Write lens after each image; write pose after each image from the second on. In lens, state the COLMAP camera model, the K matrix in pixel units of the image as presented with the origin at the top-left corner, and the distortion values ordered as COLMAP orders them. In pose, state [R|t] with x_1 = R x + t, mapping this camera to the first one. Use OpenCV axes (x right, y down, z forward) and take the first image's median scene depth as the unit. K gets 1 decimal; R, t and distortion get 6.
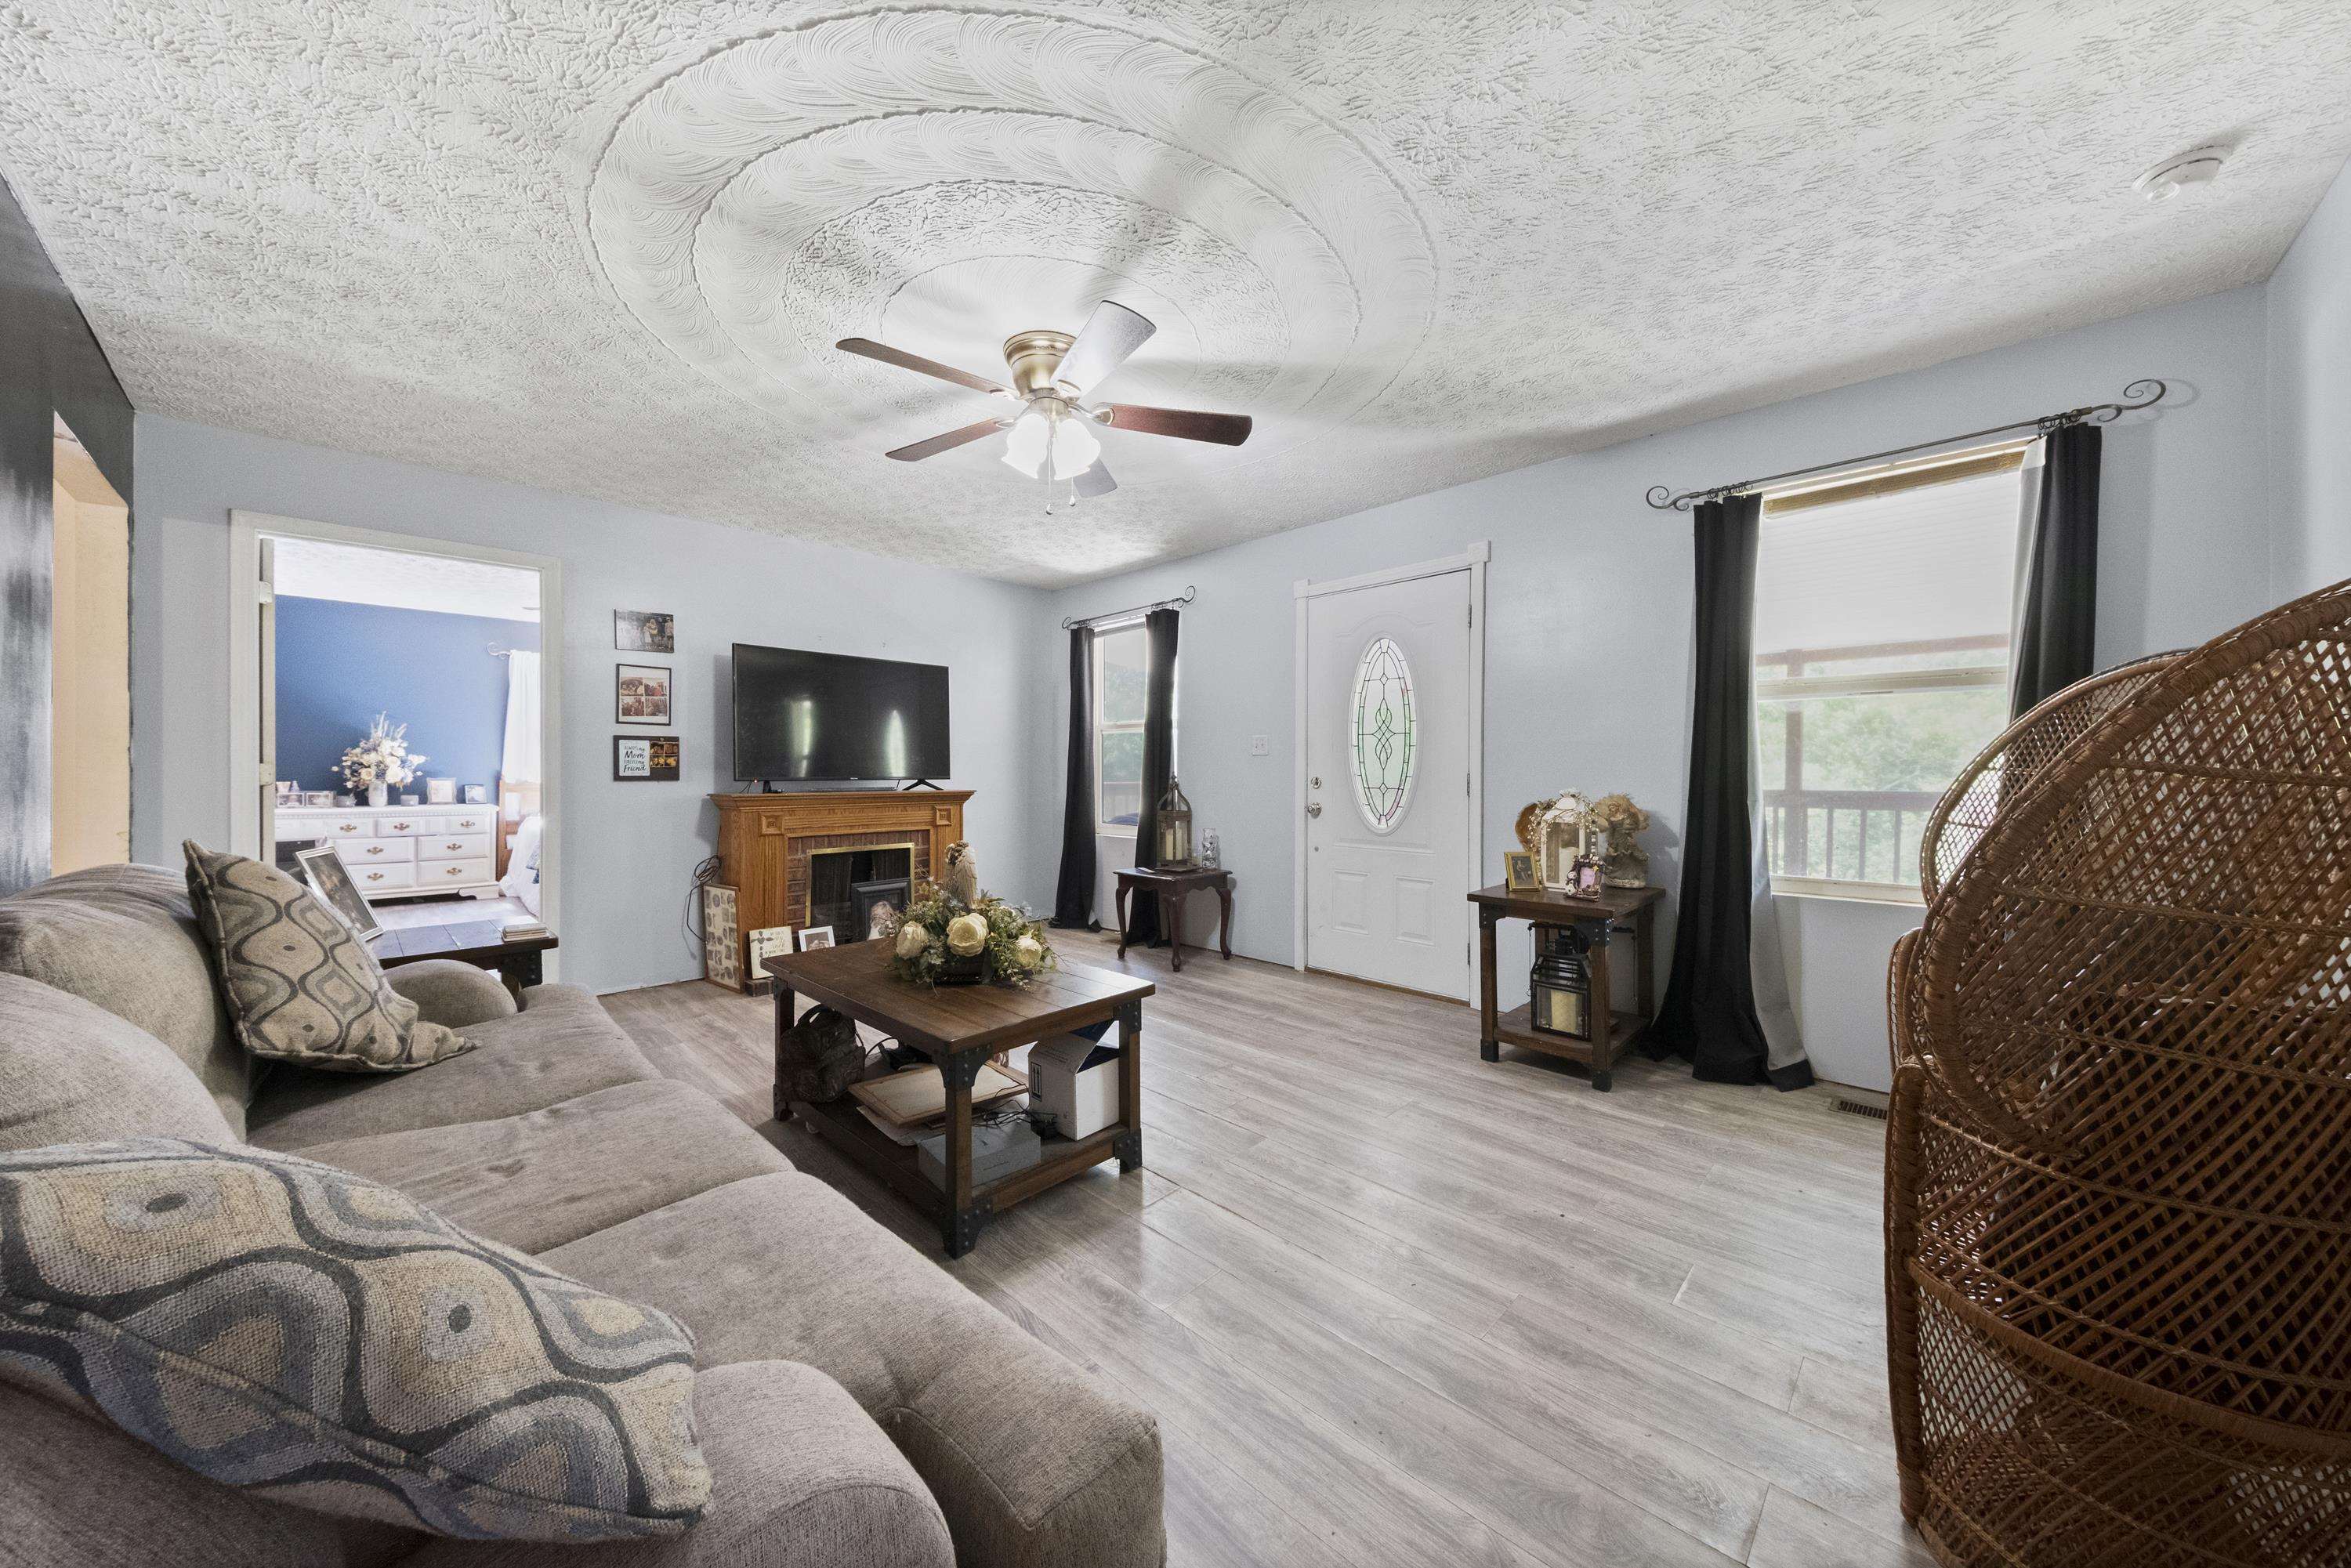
lens RADIAL K [[813.5, 0, 1163.0], [0, 813.5, 770.8], [0, 0, 1]] dist [-0.000292, 0.002900]
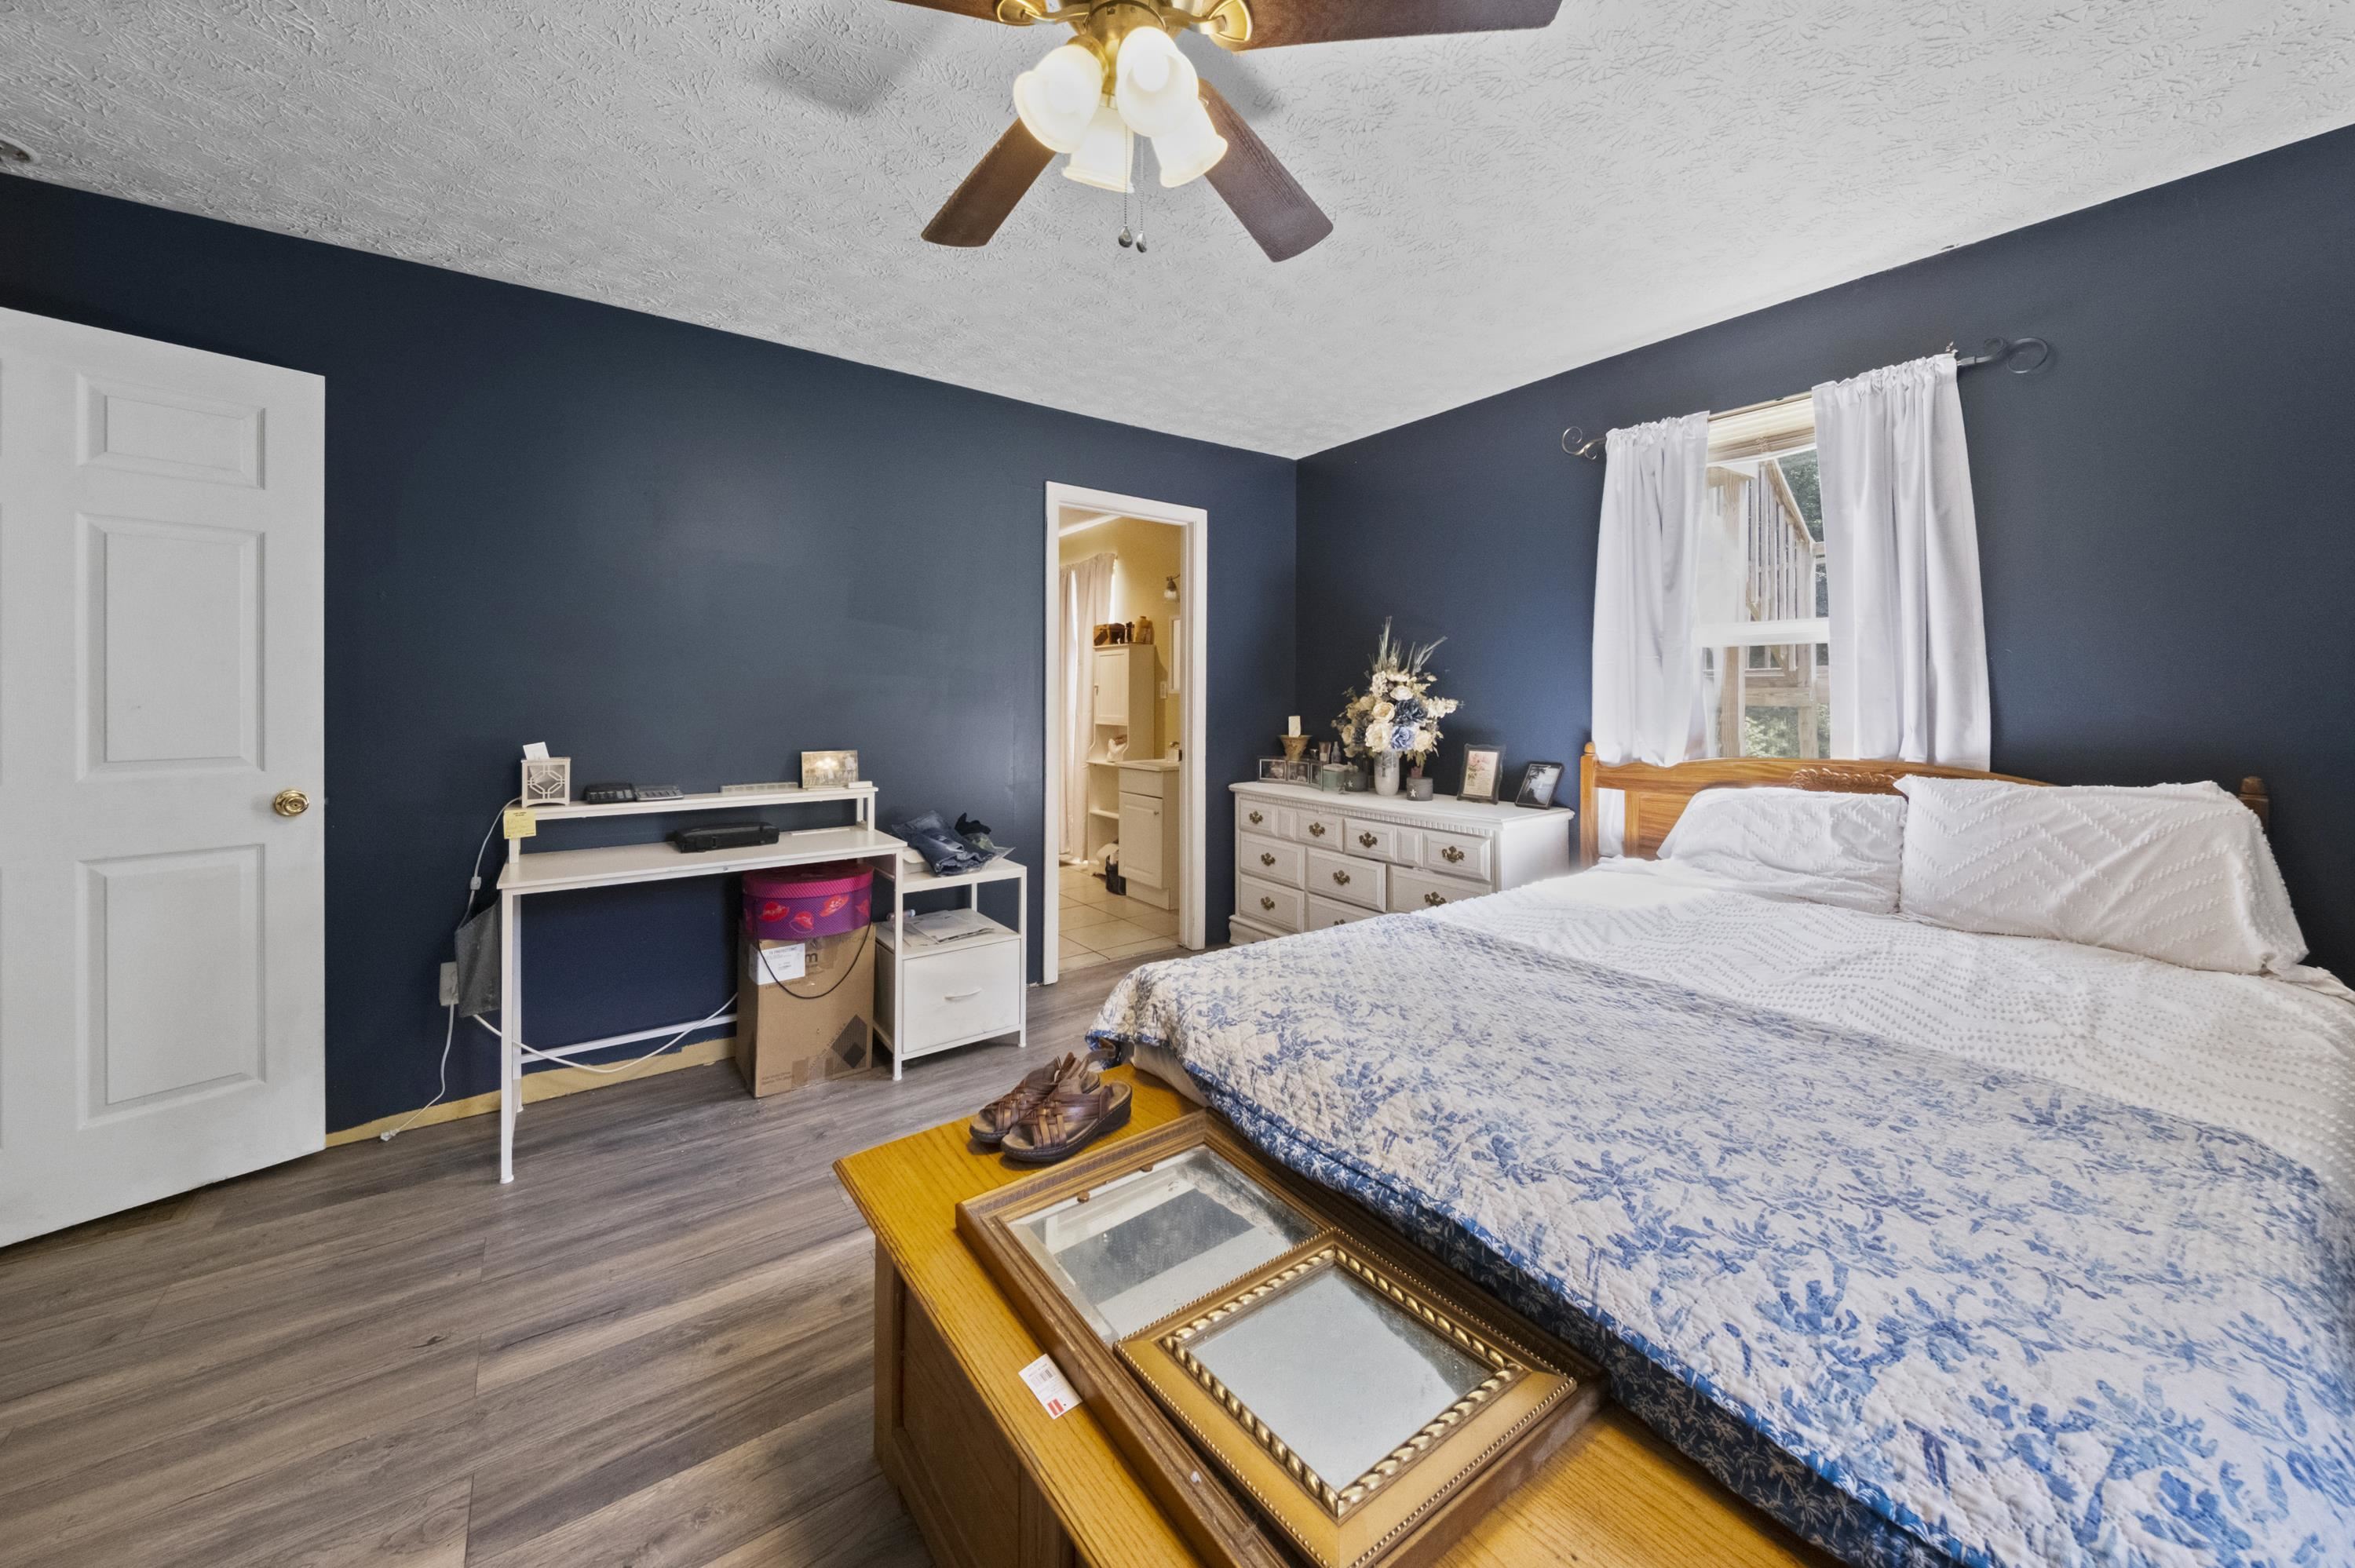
lens RADIAL K [[843.8, 0, 1174.1], [0, 843.8, 708.7], [0, 0, 1]] dist [-0.000236, 0.003128]
pose [[-0.189610, 0.002667, -0.981856, -0.388204], [-0.001223, 0.999995, 0.002953, -0.014134], [0.981859, 0.001761, -0.189606, 0.962498]]
